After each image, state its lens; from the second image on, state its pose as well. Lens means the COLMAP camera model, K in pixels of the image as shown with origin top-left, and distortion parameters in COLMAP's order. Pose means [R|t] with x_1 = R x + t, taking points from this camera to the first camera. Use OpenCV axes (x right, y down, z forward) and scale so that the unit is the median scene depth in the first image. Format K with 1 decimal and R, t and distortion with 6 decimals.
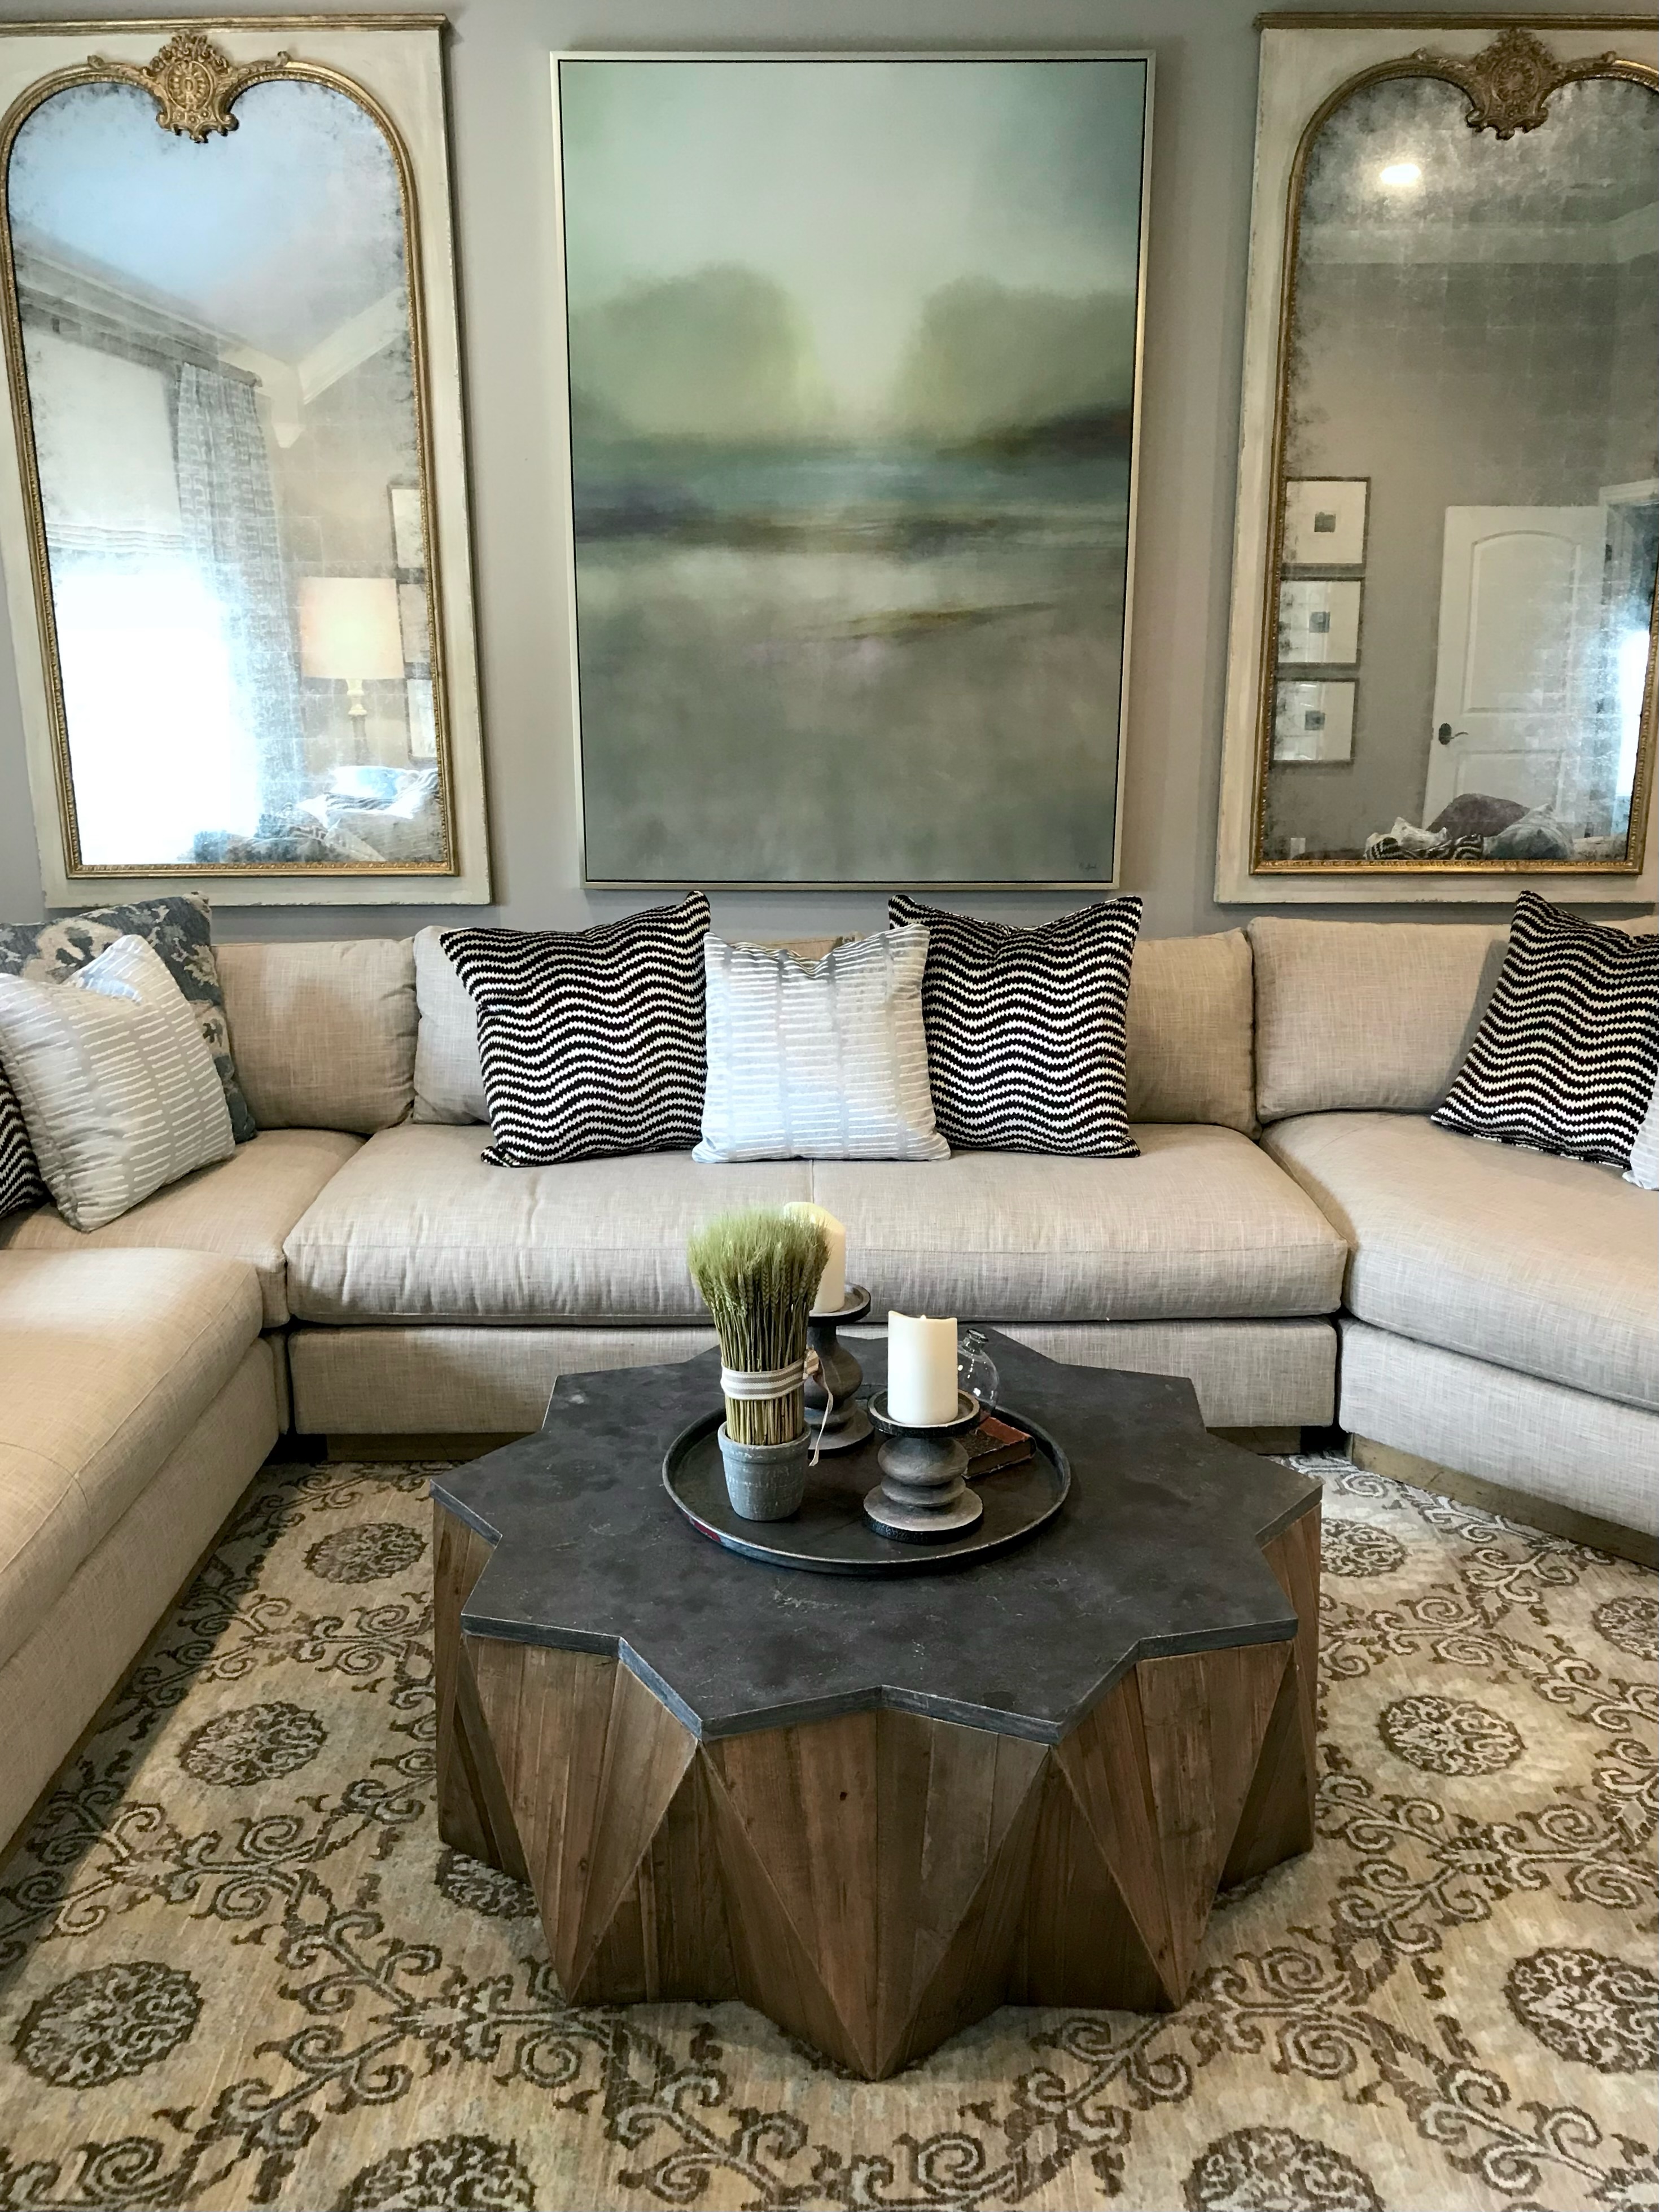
lens RADIAL K [[1810.2, 0, 830.1], [0, 1810.2, 1089.5], [0, 0, 1]] dist [0.015093, -0.016664]
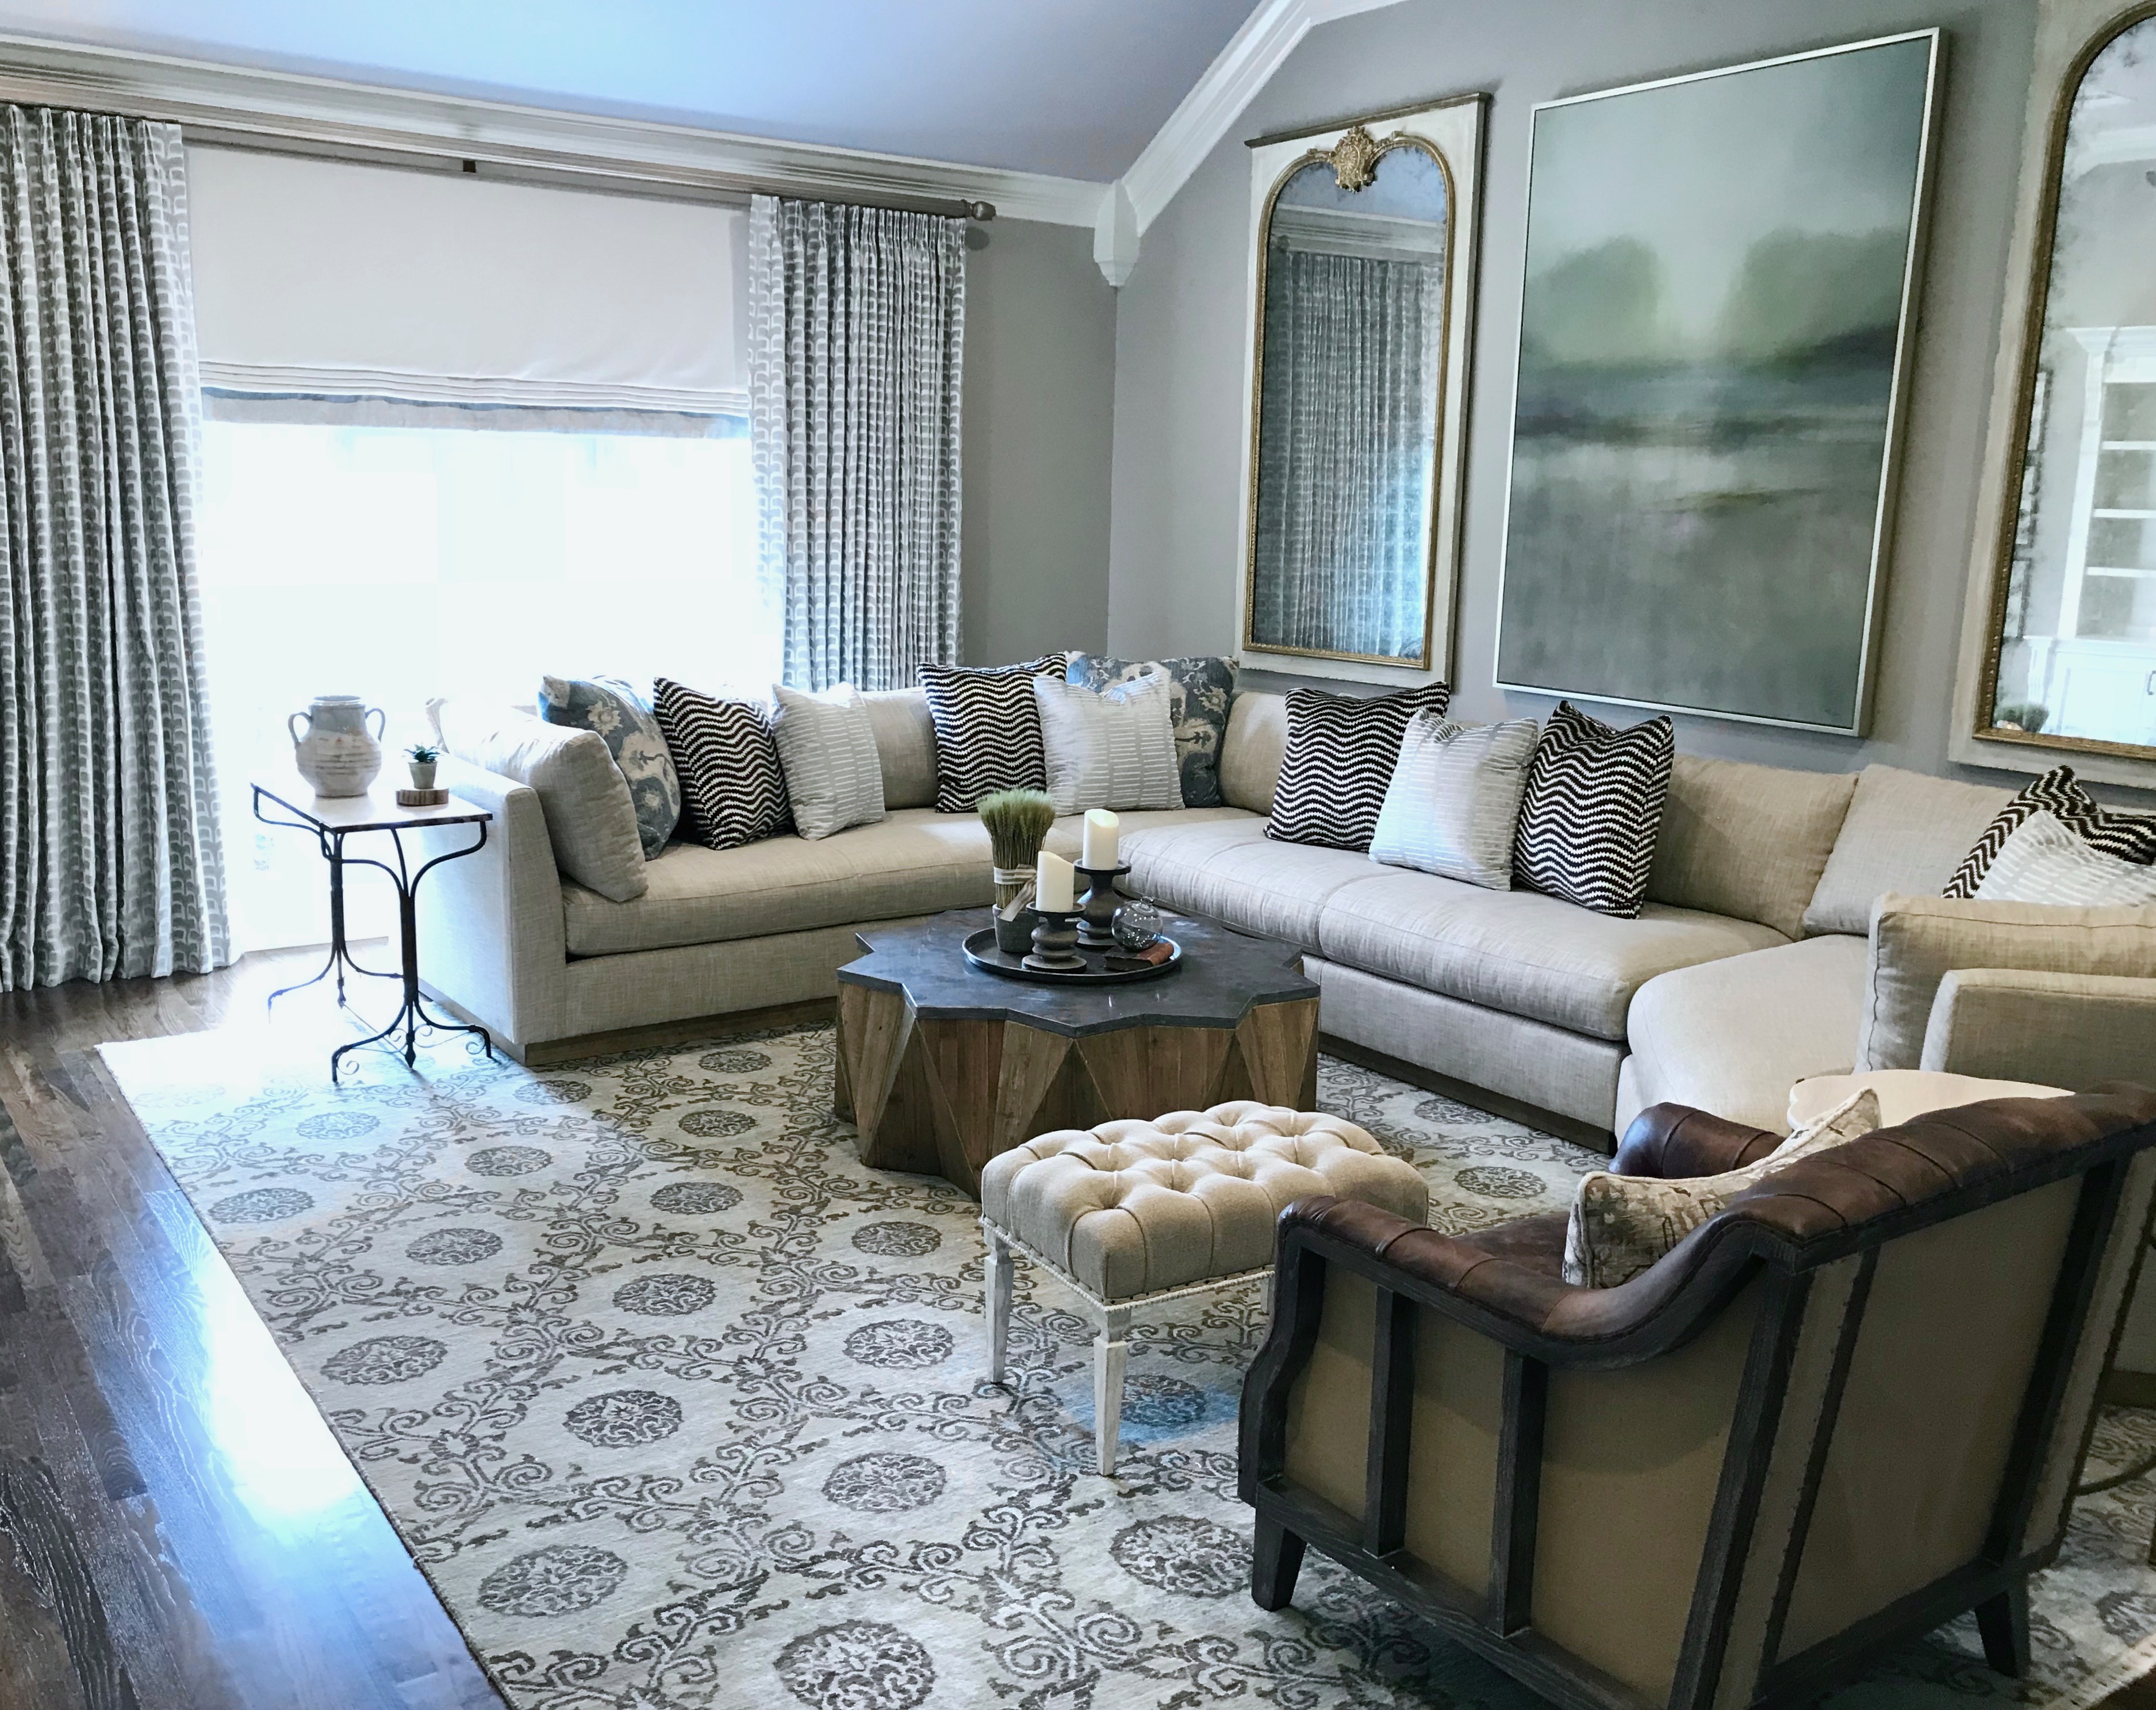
lens RADIAL K [[1893.8, 0, 1062.8], [0, 1893.8, 857.1], [0, 0, 1]] dist [0.012480, -0.056314]
pose [[0.576681, 0.171945, -0.798670, 0.889615], [-0.225719, 0.973081, 0.046513, 0.020225], [0.785169, 0.153452, 0.599969, -0.095180]]
